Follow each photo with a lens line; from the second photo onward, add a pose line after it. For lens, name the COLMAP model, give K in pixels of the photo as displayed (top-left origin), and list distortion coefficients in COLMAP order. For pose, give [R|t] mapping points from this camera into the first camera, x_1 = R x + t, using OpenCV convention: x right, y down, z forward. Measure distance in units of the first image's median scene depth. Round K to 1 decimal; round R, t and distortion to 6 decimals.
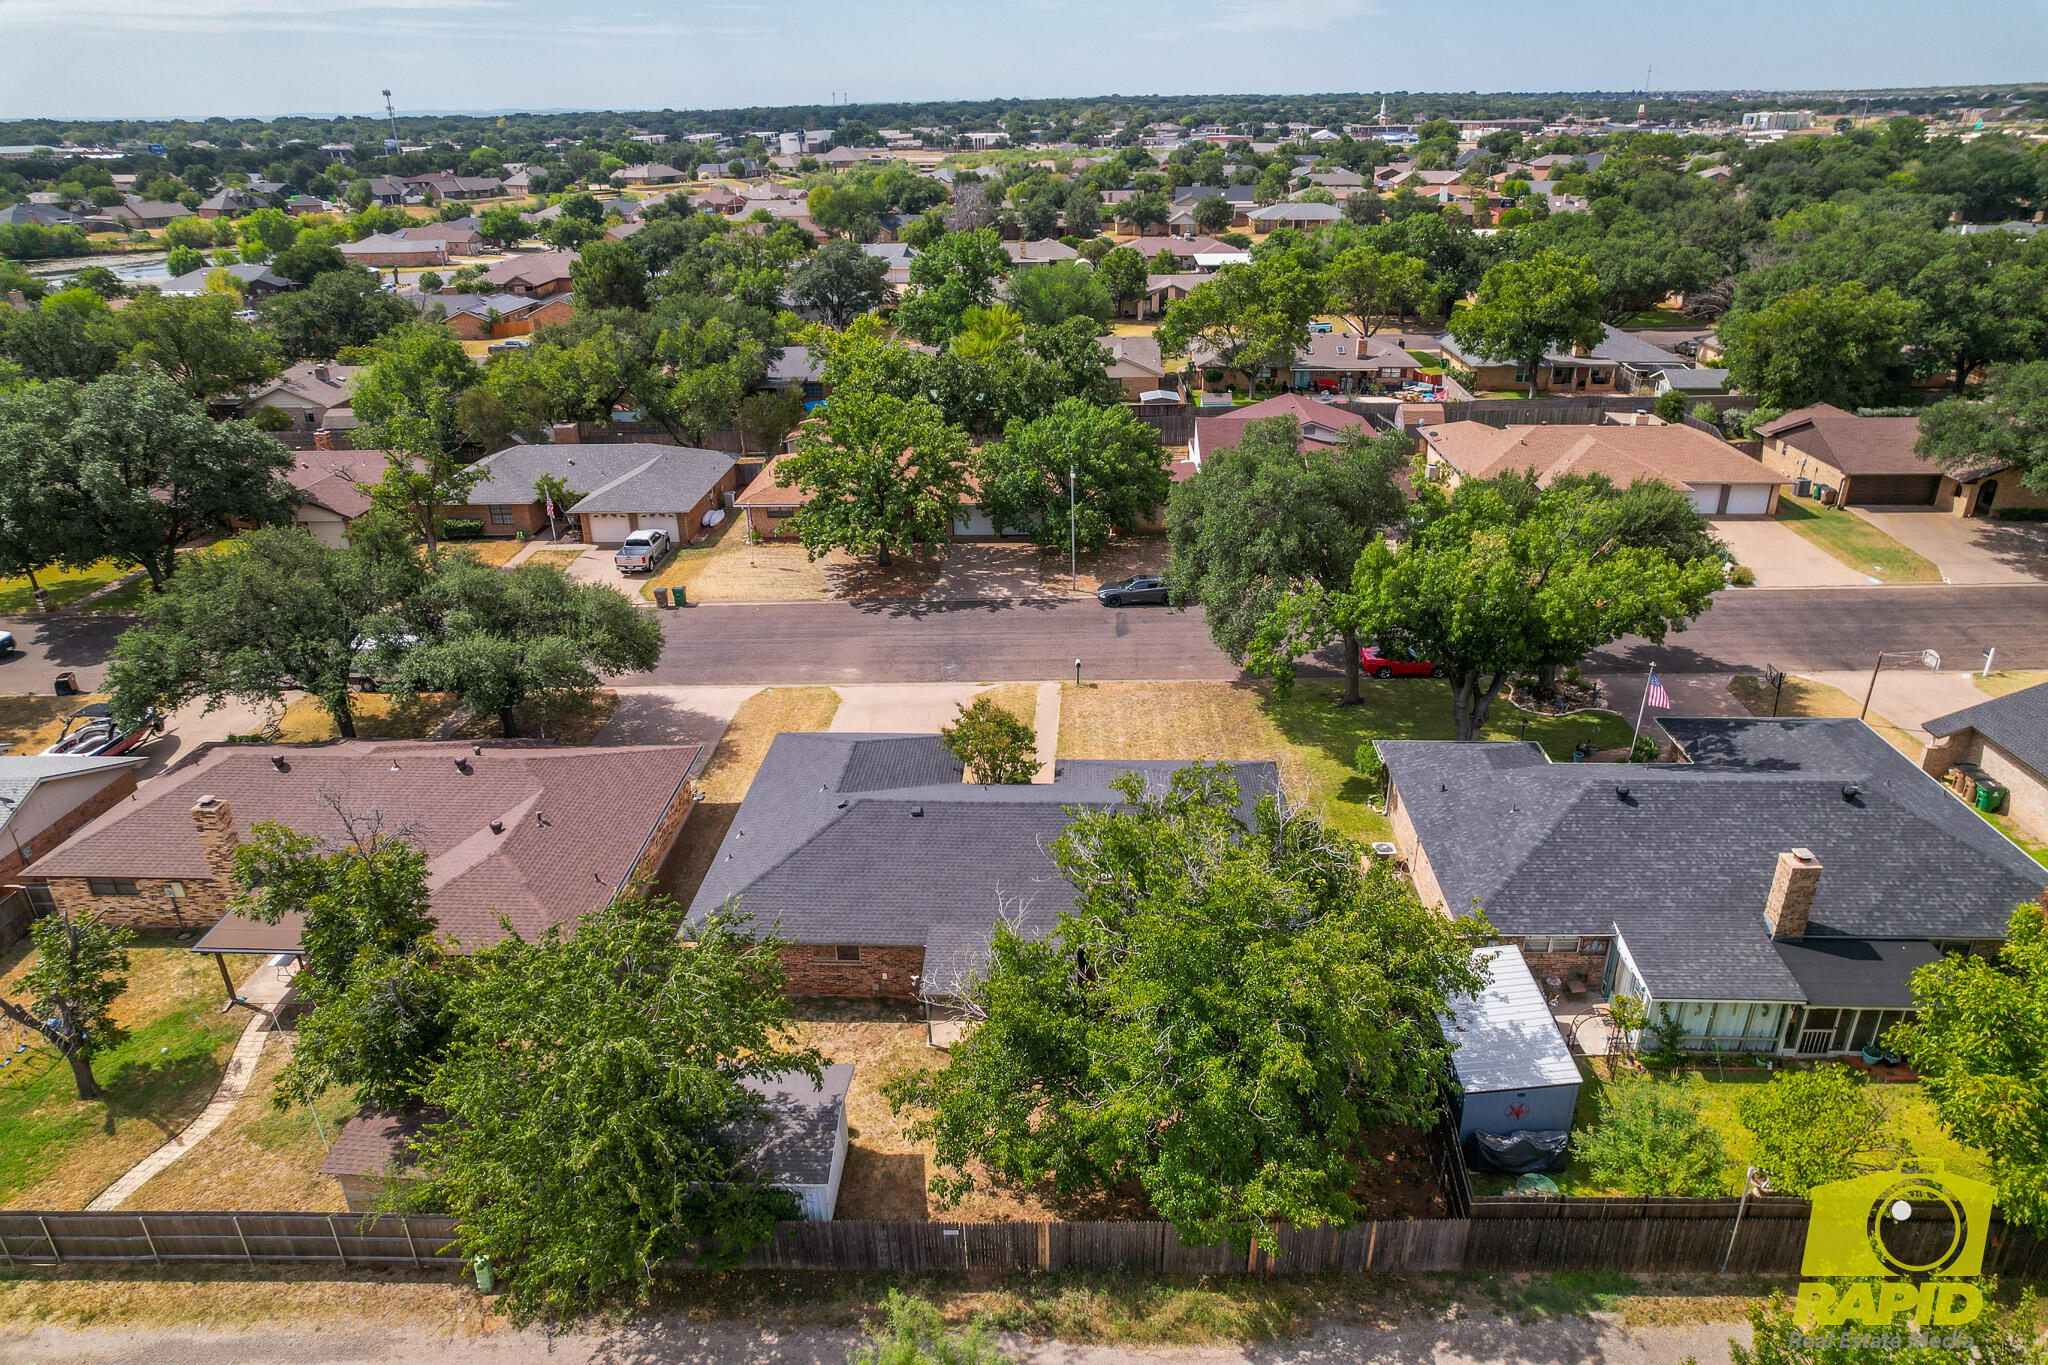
lens RADIAL K [[1302.8, 0, 1031.6], [0, 1302.8, 686.3], [0, 0, 1]] dist [-0.077185, 0.071365]
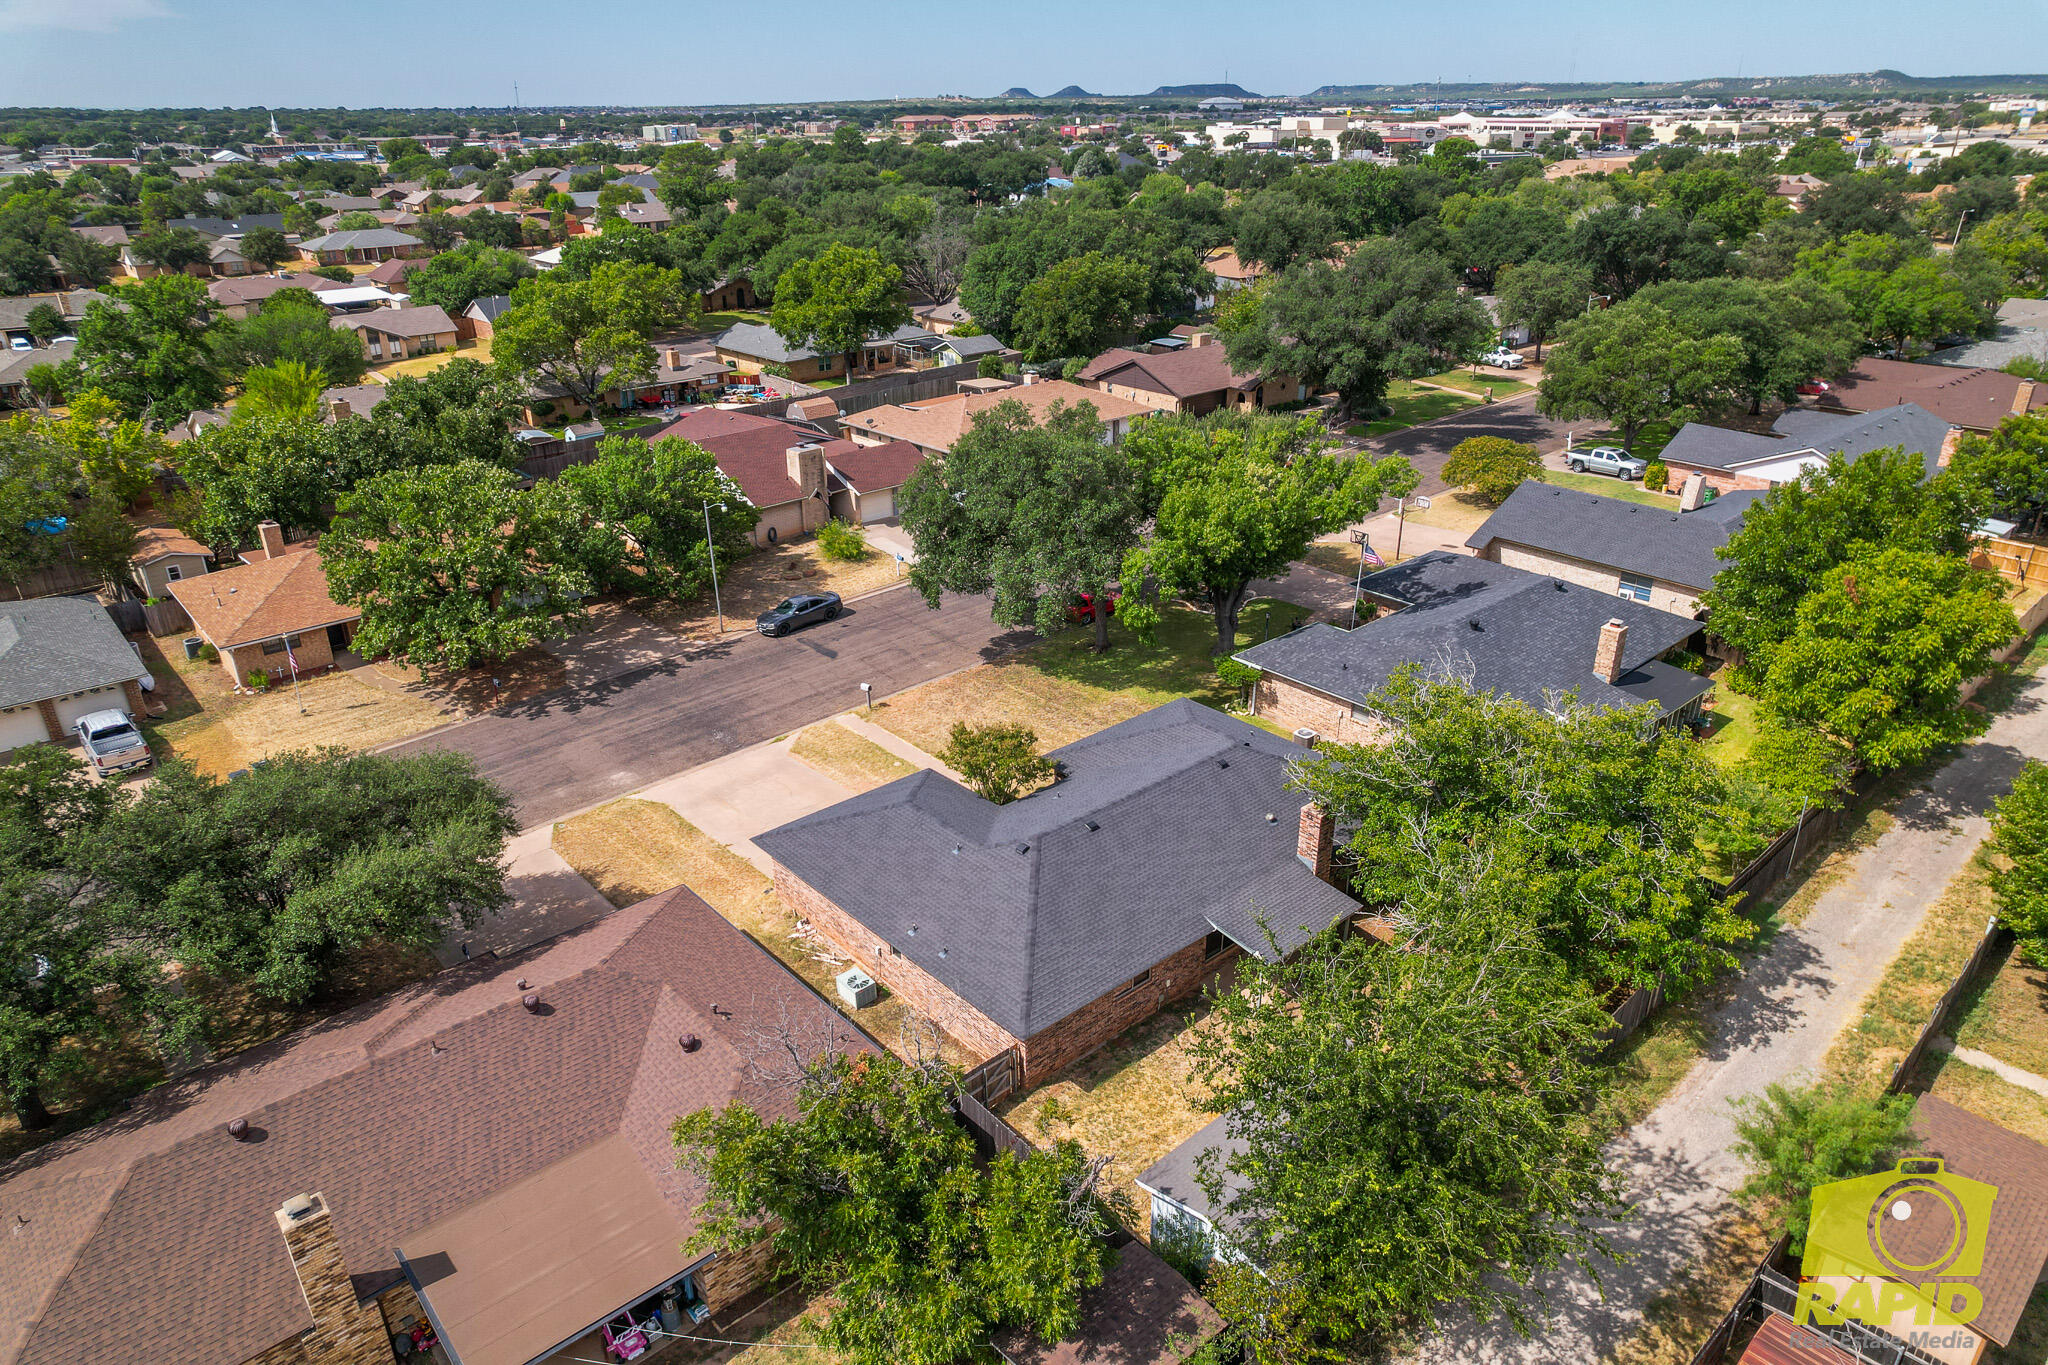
lens RADIAL K [[1302.8, 0, 1031.6], [0, 1302.8, 686.3], [0, 0, 1]] dist [-0.077185, 0.071365]
pose [[0.717922, -0.276919, 0.638673, -0.356095], [0.283579, 0.954234, 0.094975, -0.054241], [-0.635744, 0.112930, 0.763594, 0.135333]]
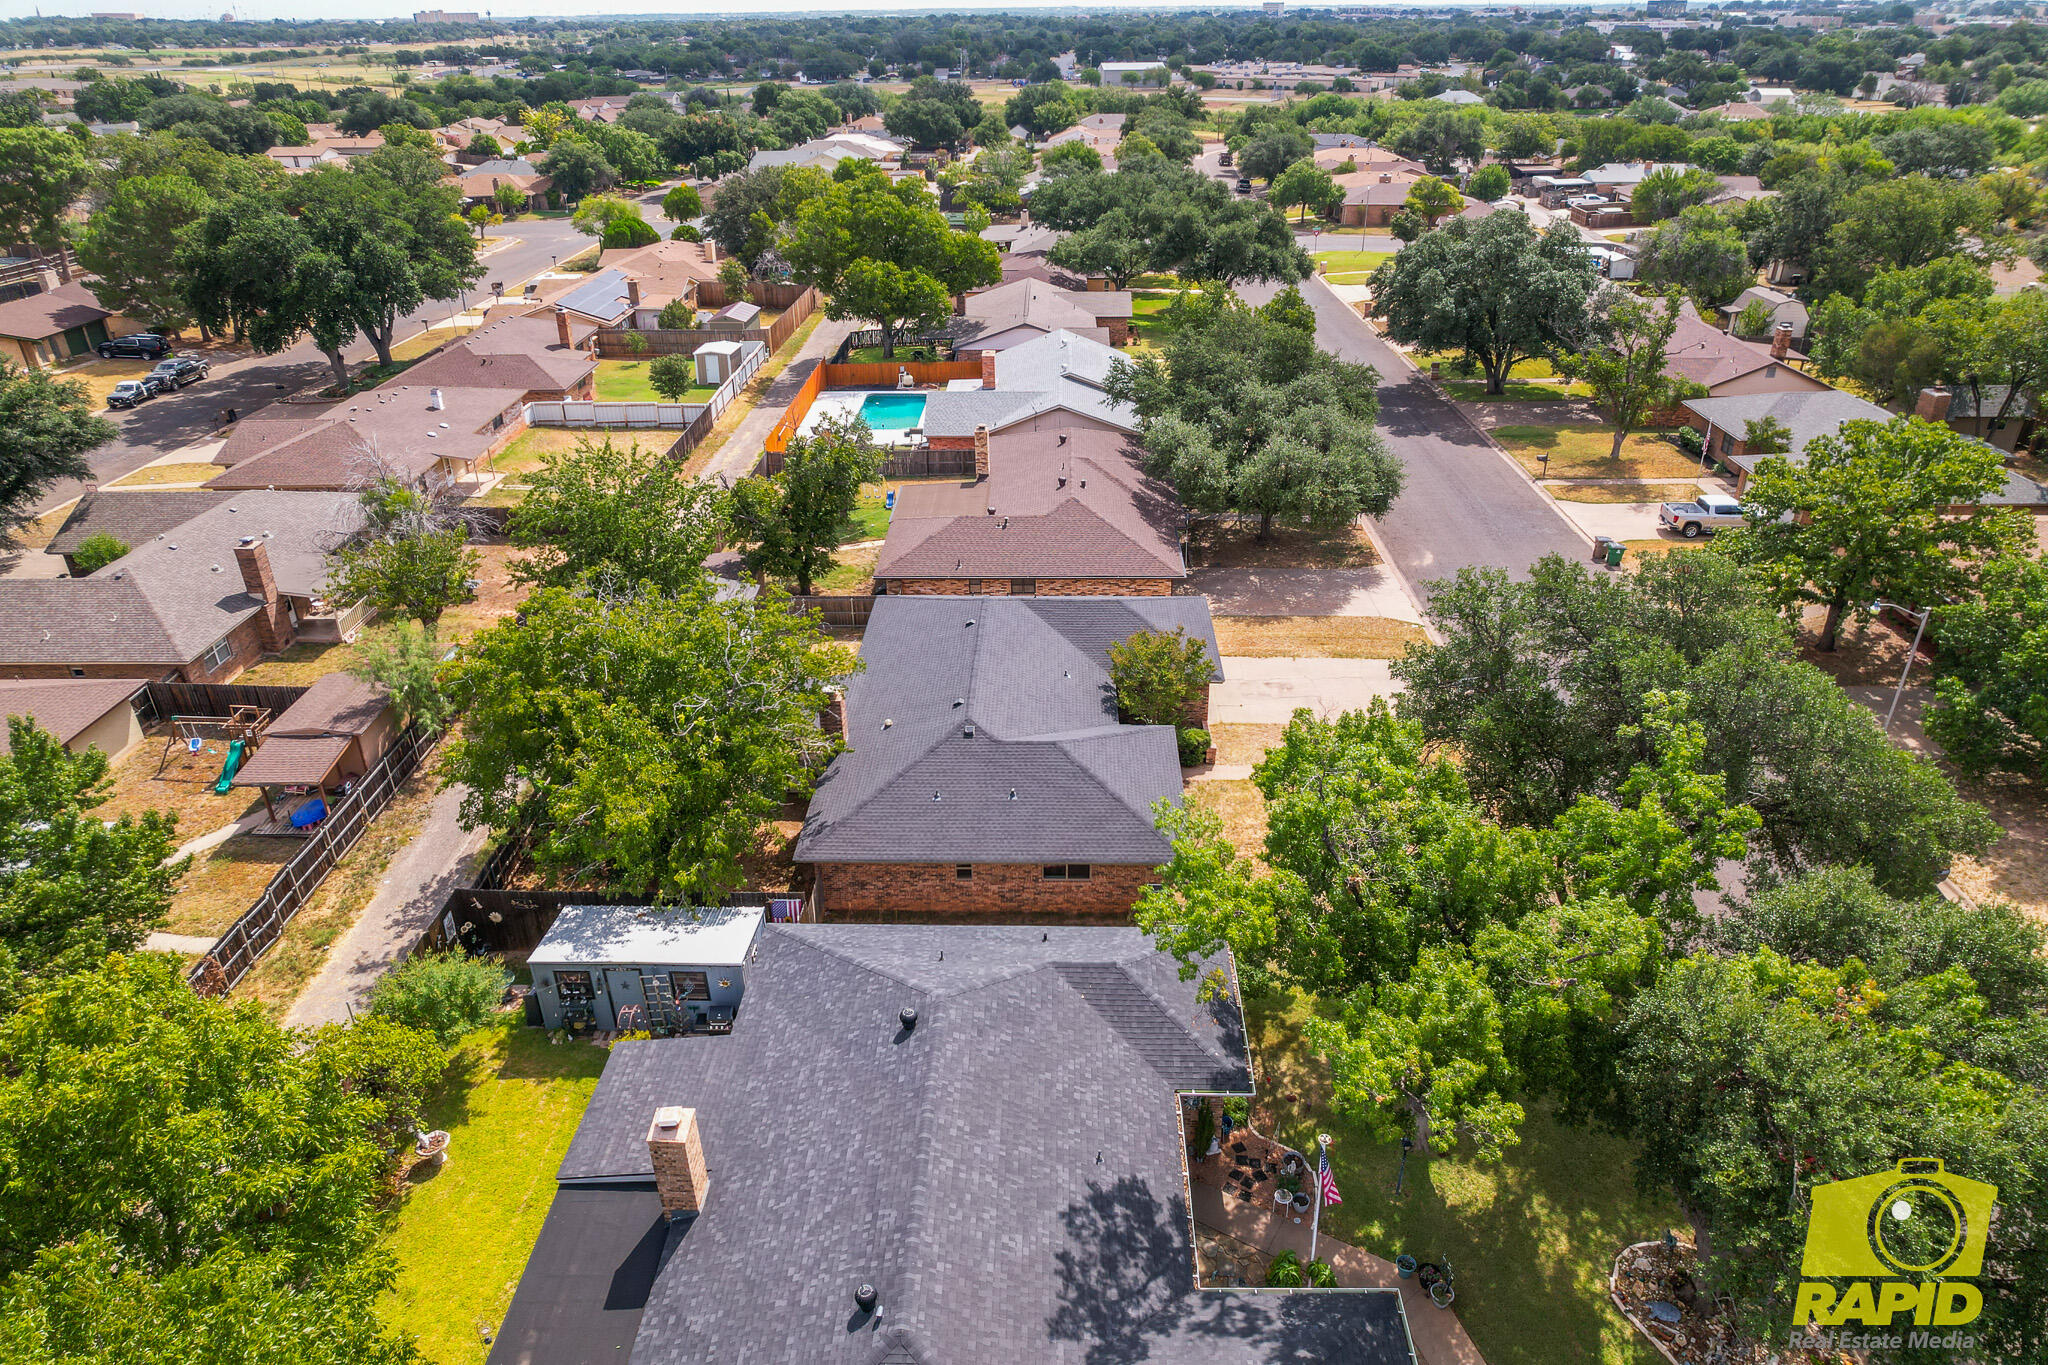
lens RADIAL K [[1302.8, 0, 1031.6], [0, 1302.8, 686.3], [0, 0, 1]] dist [-0.077185, 0.071365]
pose [[0.017979, 0.482320, -0.875811, 0.480290], [-0.401460, 0.805722, 0.435480, -0.193922], [0.915700, 0.343773, 0.208118, 0.411157]]
